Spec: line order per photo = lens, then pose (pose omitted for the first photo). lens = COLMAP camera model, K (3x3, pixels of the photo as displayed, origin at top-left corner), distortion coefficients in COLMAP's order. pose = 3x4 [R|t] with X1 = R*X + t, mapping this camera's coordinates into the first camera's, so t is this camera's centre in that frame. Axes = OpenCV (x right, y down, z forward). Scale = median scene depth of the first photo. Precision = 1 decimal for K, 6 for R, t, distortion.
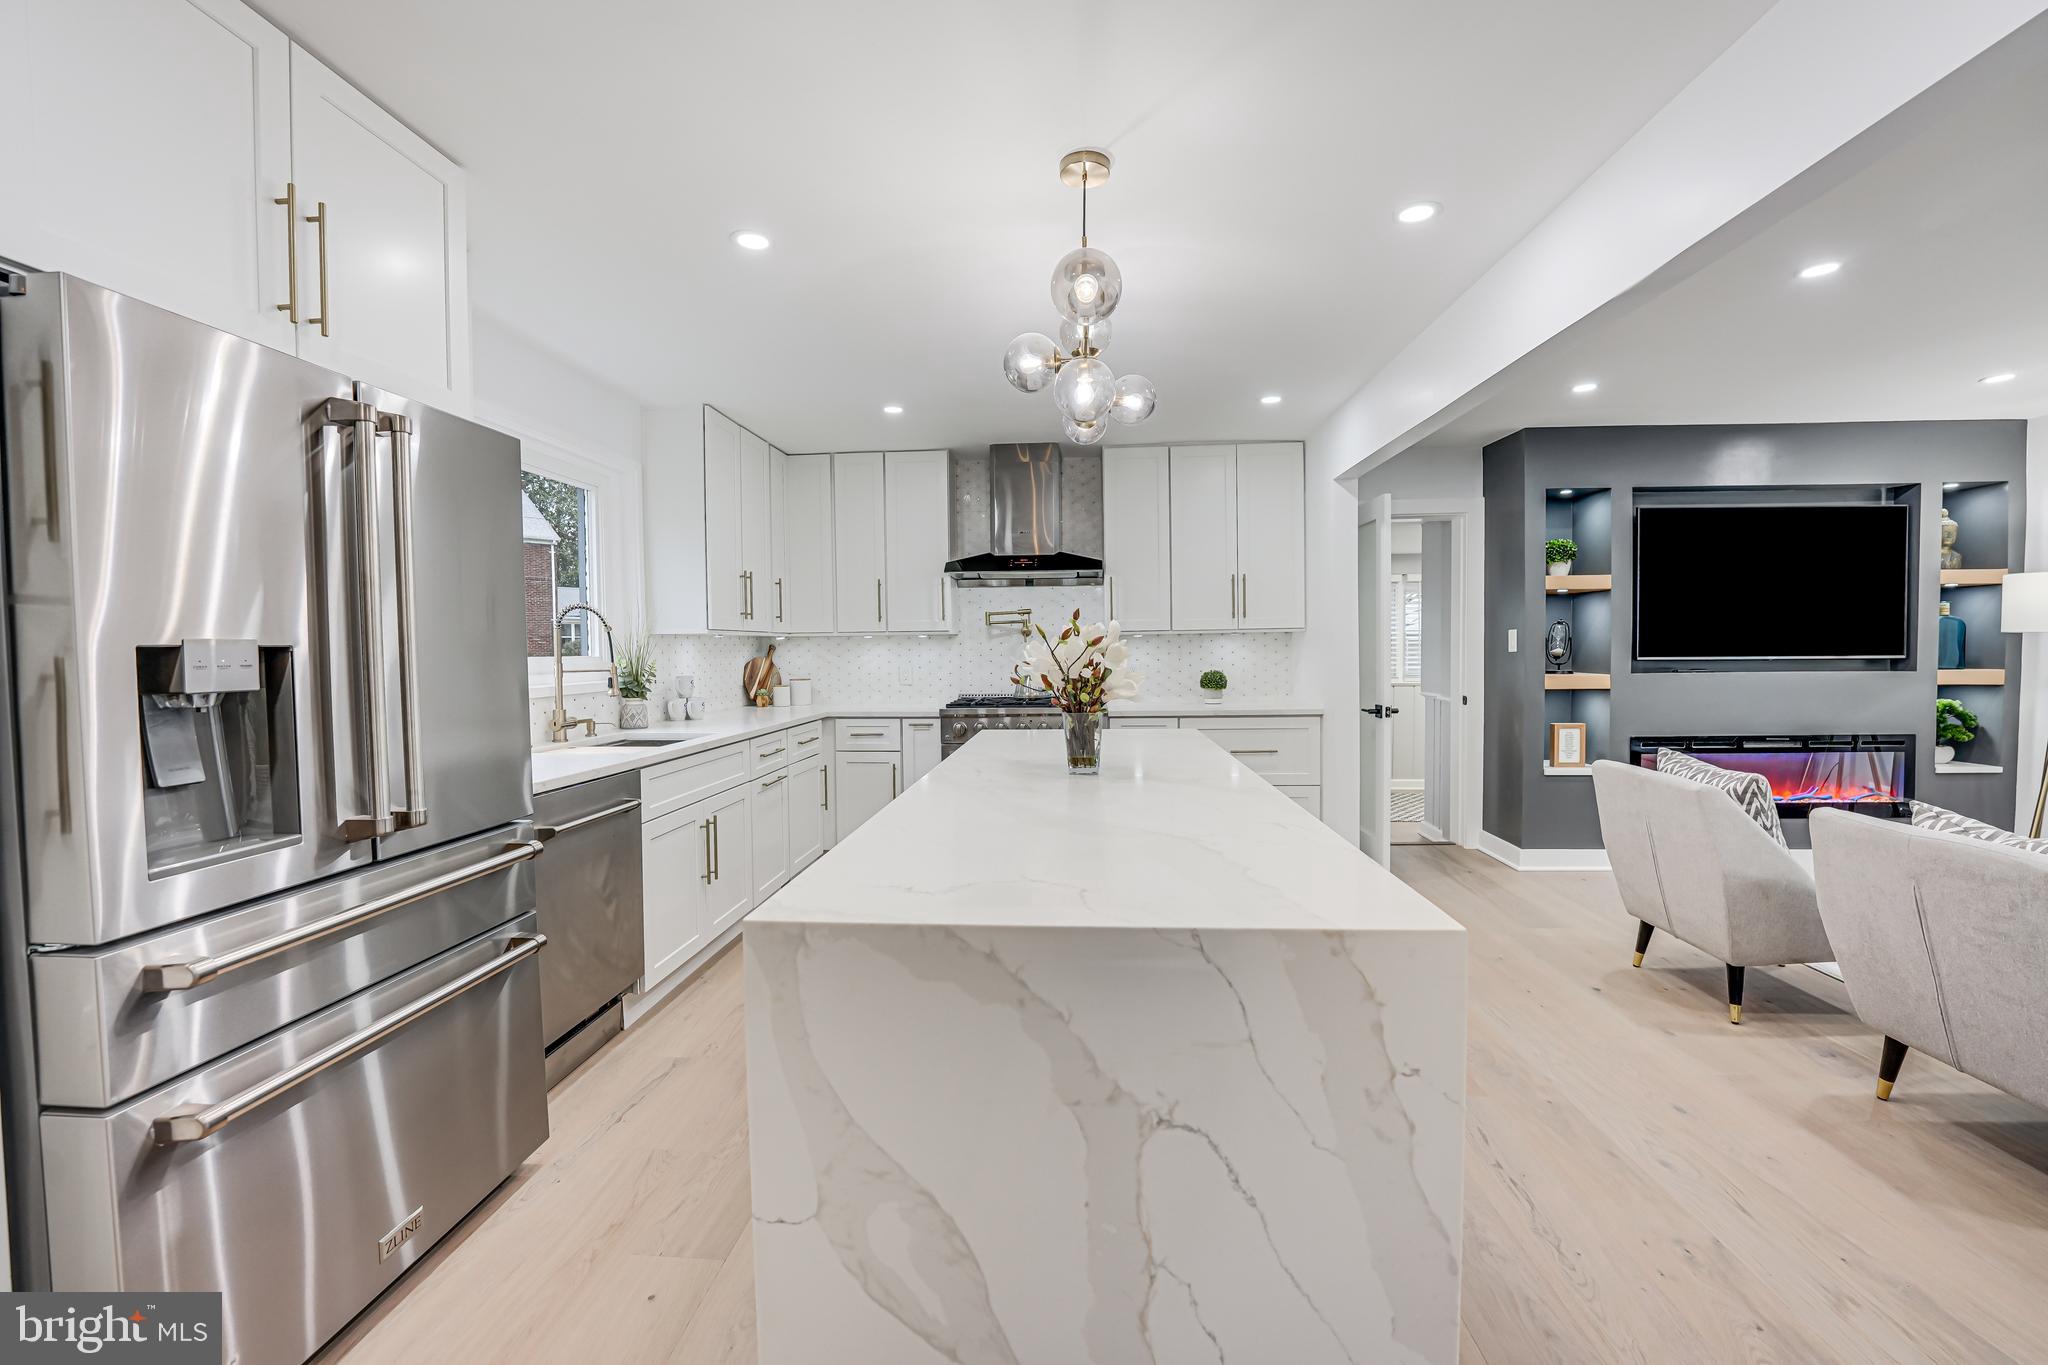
lens RADIAL K [[830.6, 0, 1024.5], [0, 830.6, 679.1], [0, 0, 1]] dist [-0.028693, 0.003096]
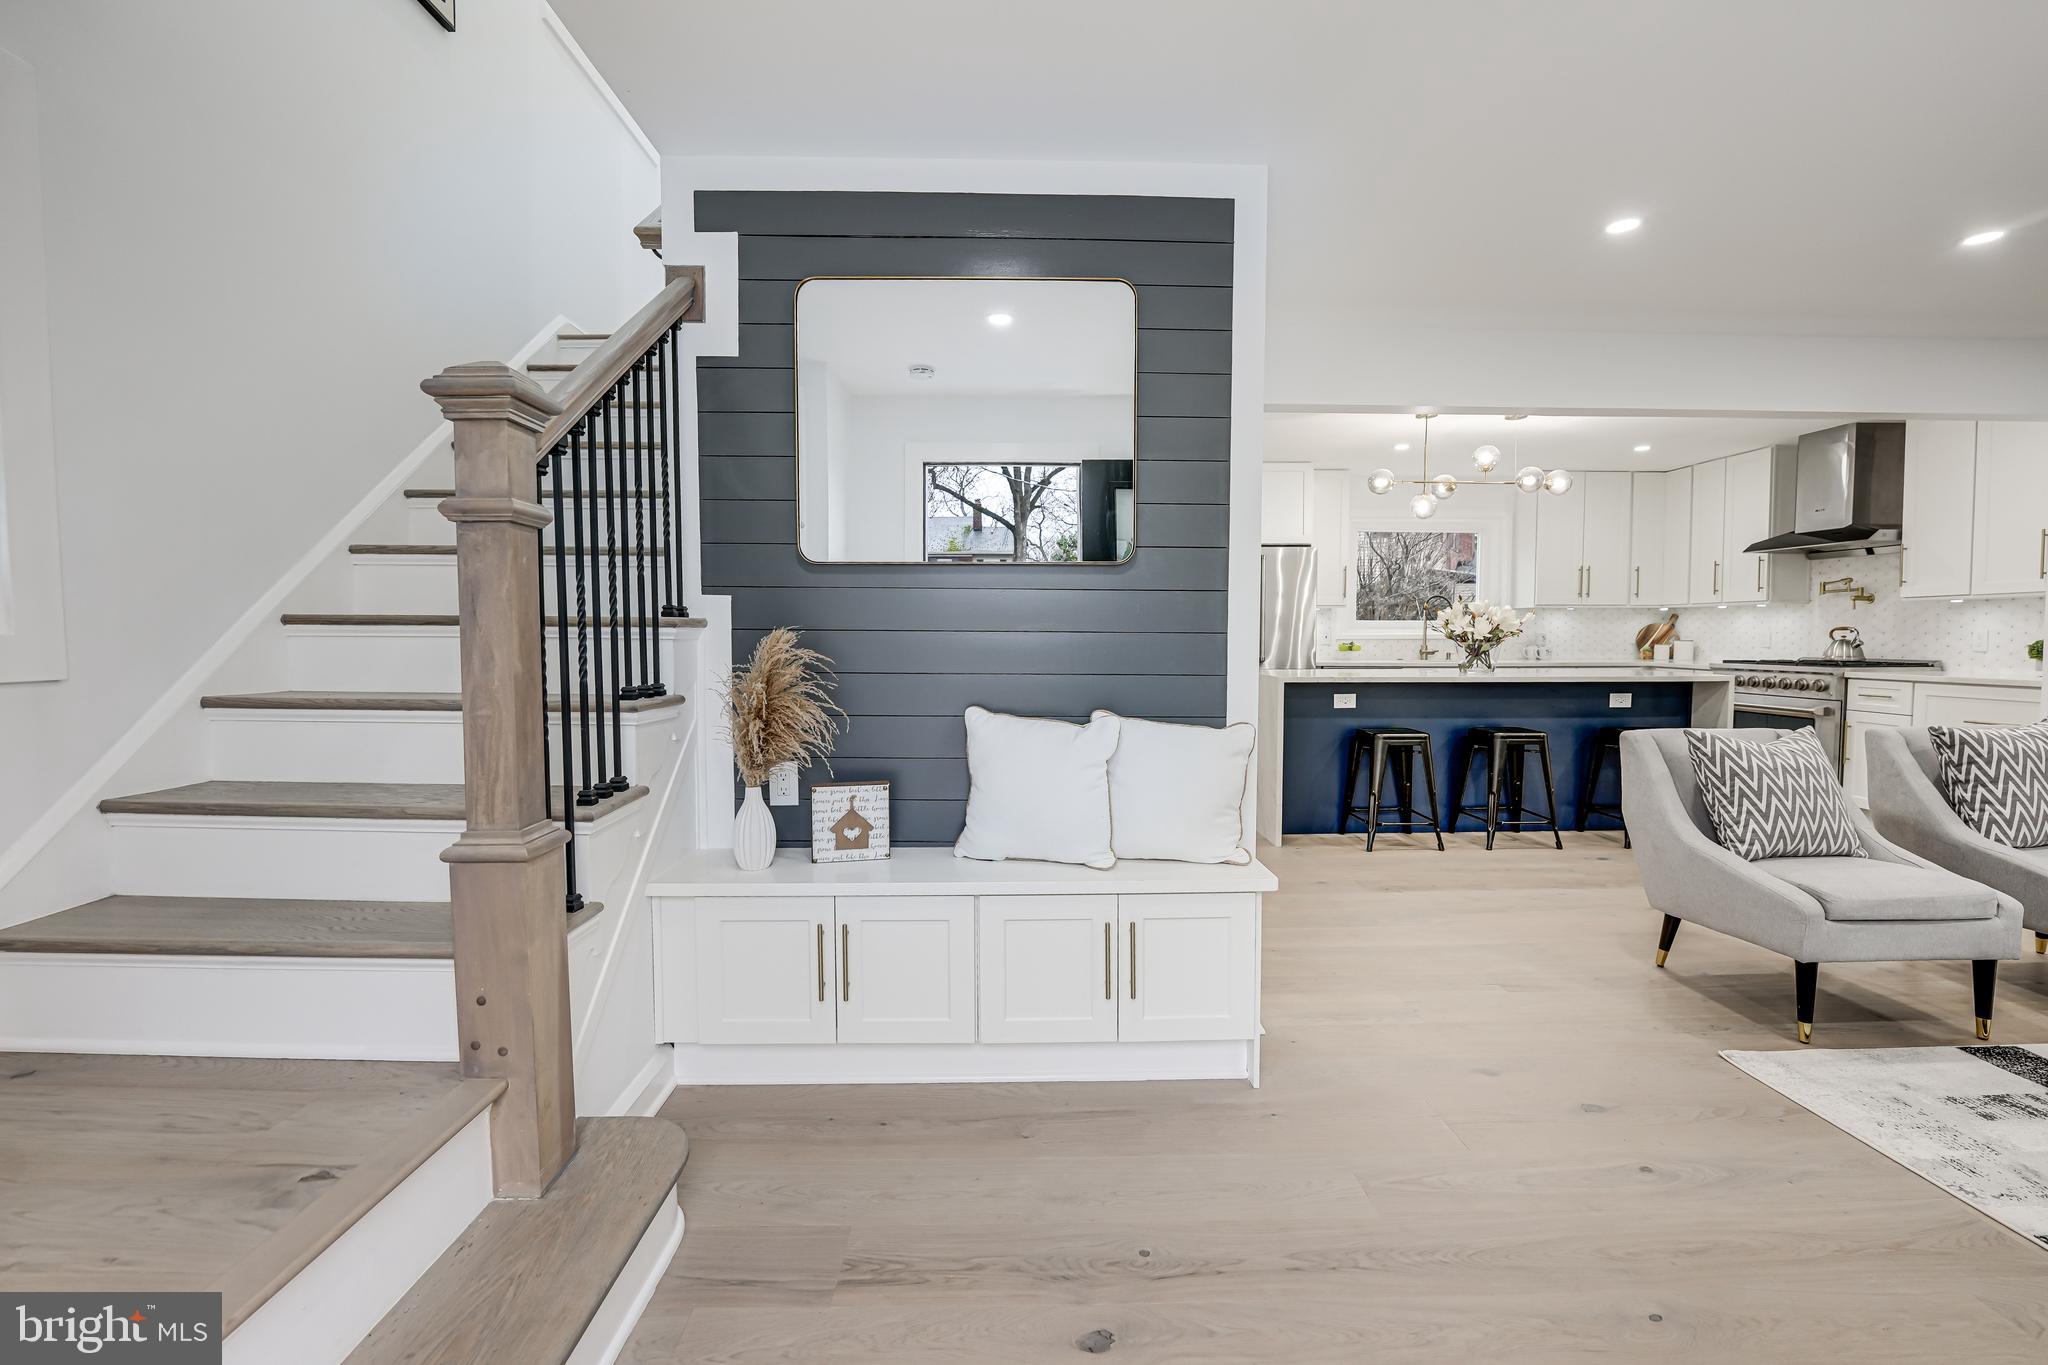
lens RADIAL K [[854.9, 0, 1024.0], [0, 854.9, 682.5], [0, 0, 1]] dist [-0.026353, 0.000739]
pose [[0.092405, 0.069344, -0.993304, 1.127448], [-0.035434, 0.997169, 0.066318, 0.018723], [0.995091, 0.029068, 0.094601, -0.176441]]
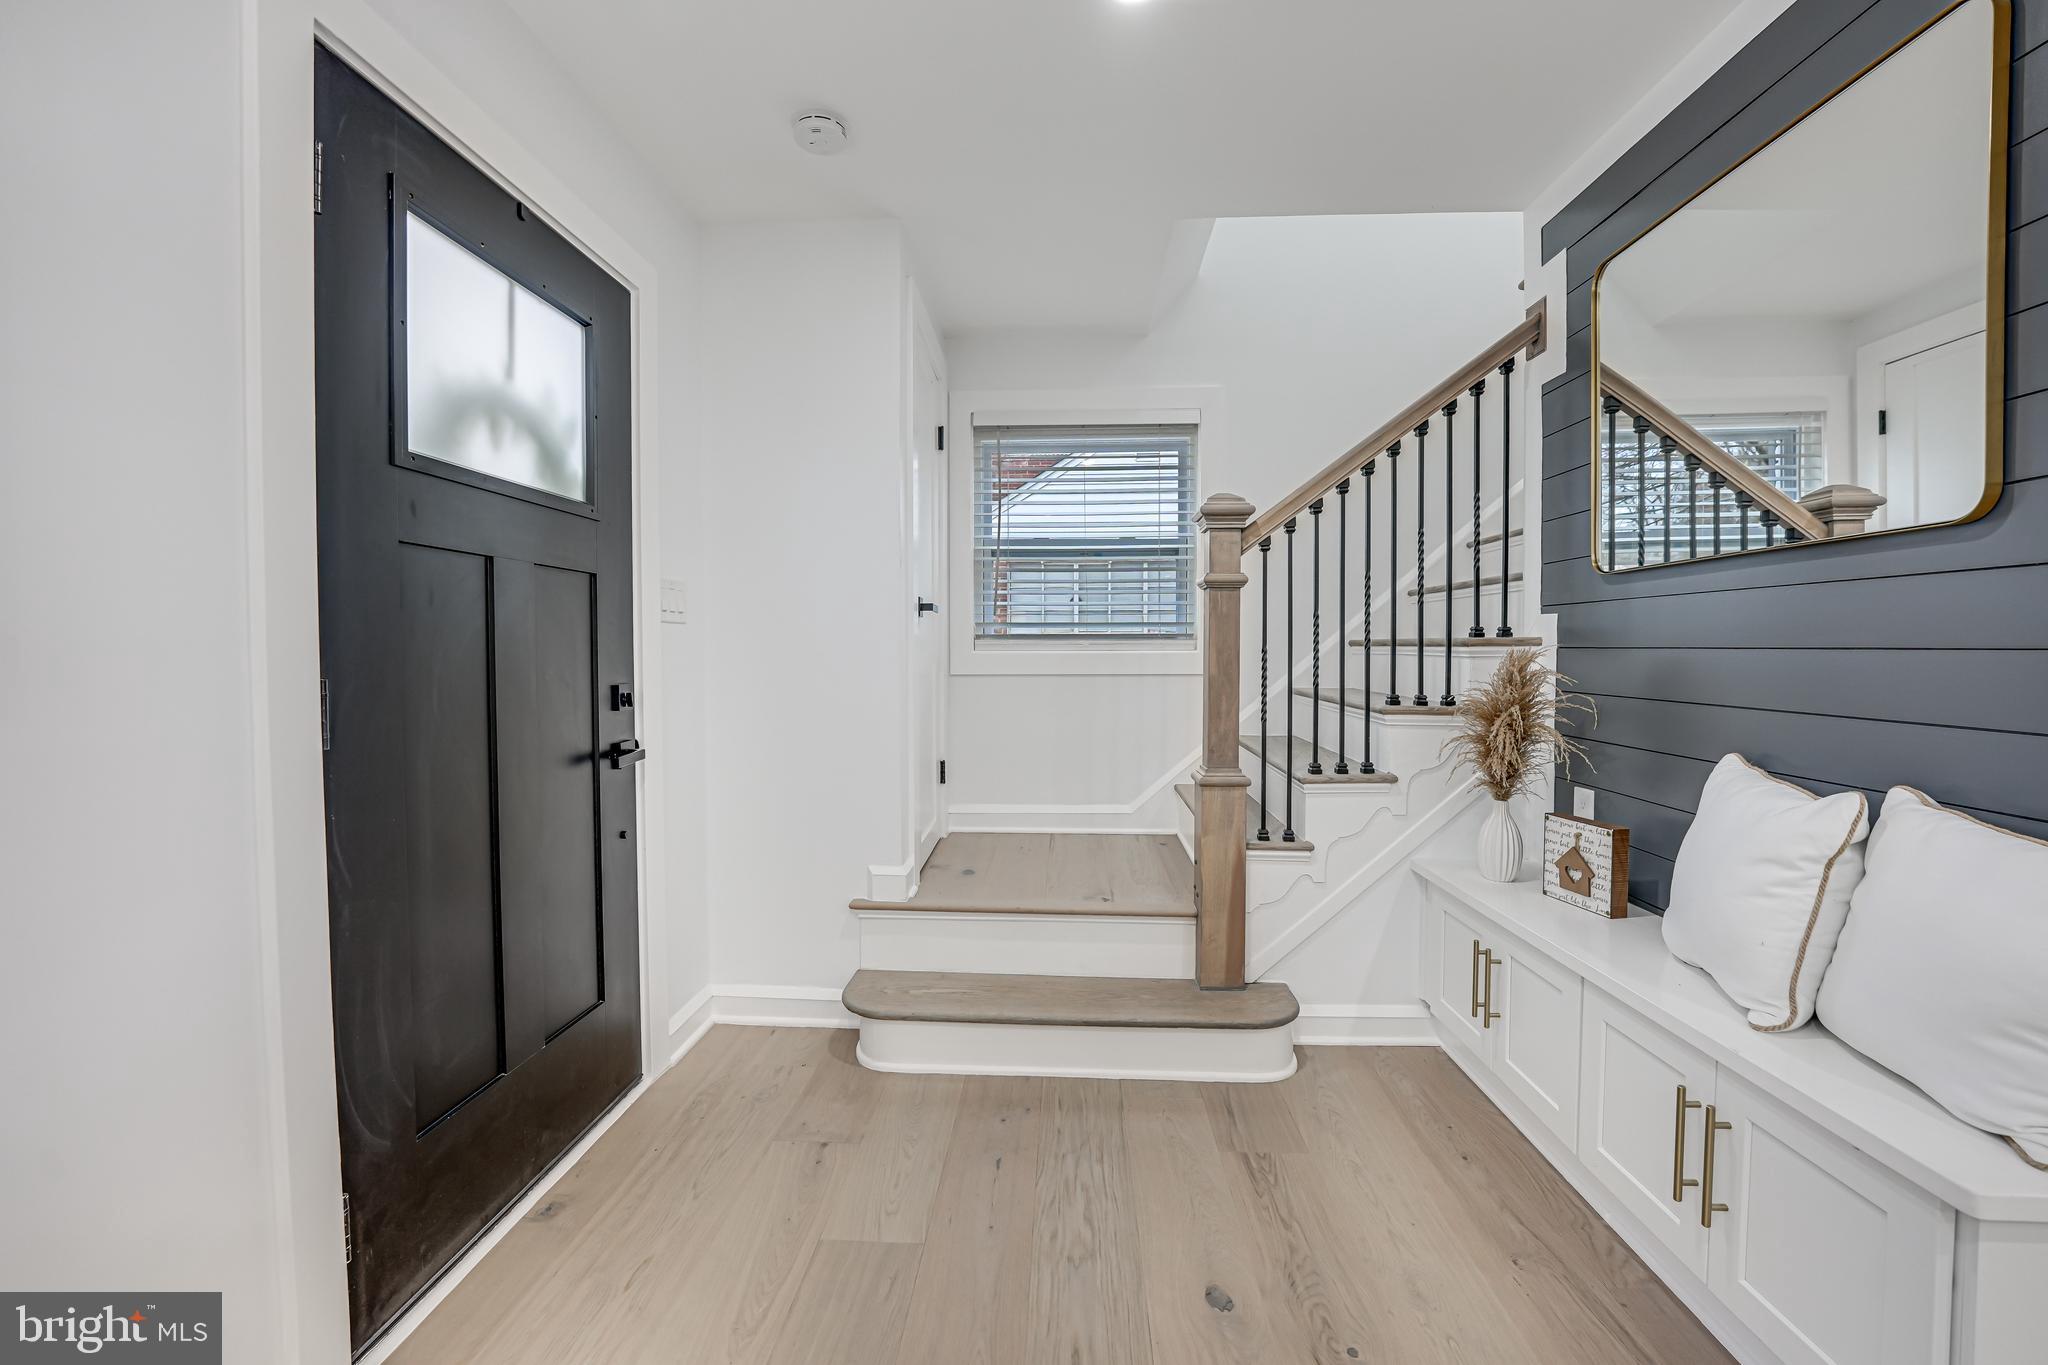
lens RADIAL K [[830.6, 0, 1024.5], [0, 830.6, 679.1], [0, 0, 1]] dist [-0.028693, 0.003096]
pose [[-0.999609, 0.015669, -0.023144, 0.919392], [0.014056, 0.997566, 0.068298, 0.007301], [0.024157, 0.067946, -0.997396, 0.199168]]
